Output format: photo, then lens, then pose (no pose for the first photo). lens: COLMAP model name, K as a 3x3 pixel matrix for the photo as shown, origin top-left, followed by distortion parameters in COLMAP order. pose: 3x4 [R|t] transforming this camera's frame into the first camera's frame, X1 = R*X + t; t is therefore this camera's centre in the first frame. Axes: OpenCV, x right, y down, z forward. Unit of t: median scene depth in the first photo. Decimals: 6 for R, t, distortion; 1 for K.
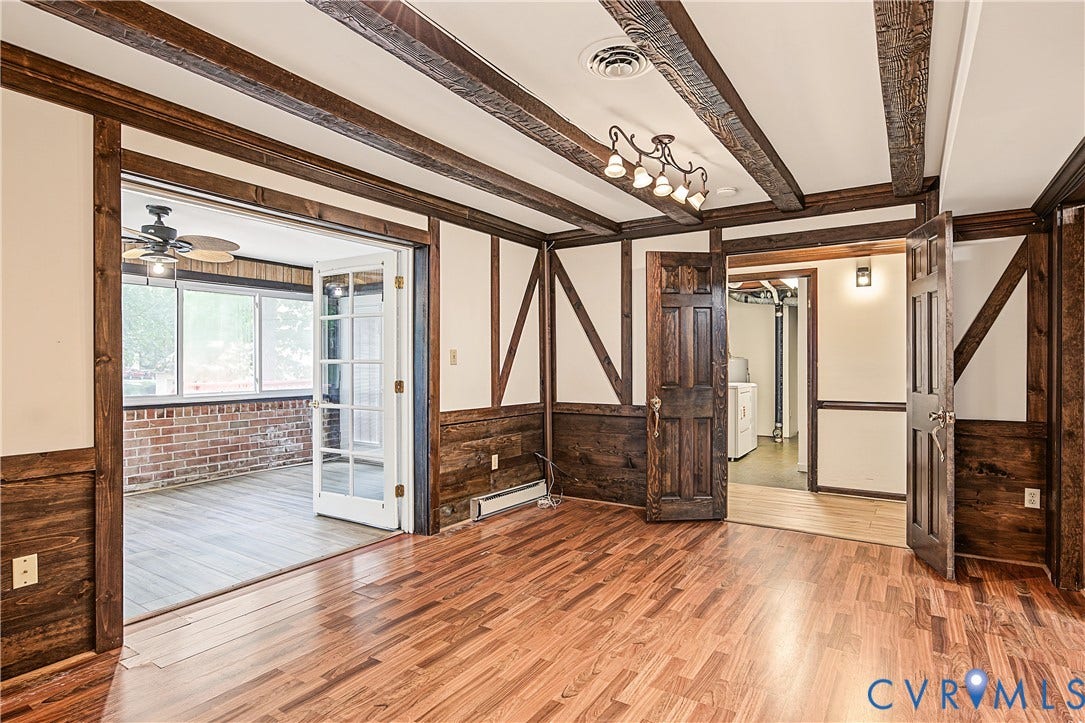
lens RADIAL K [[617.0, 0, 540.8], [0, 617.0, 366.6], [0, 0, 1]] dist [-0.028767, -0.000645]
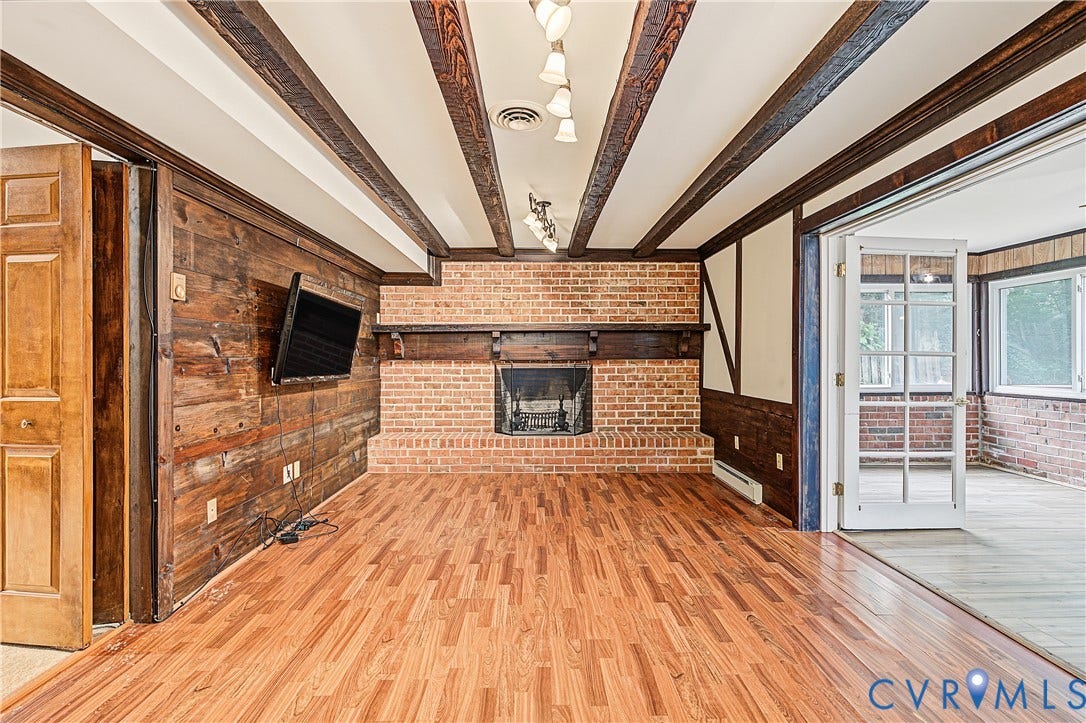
lens RADIAL K [[551.2, 0, 543.0], [0, 551.2, 361.5], [0, 0, 1]] dist [-0.000638, -0.000033]
pose [[-0.855431, 0.003535, -0.517905, 0.500792], [-0.003209, 0.999921, 0.012125, -0.002408], [0.517907, 0.012034, -0.855352, 1.471851]]
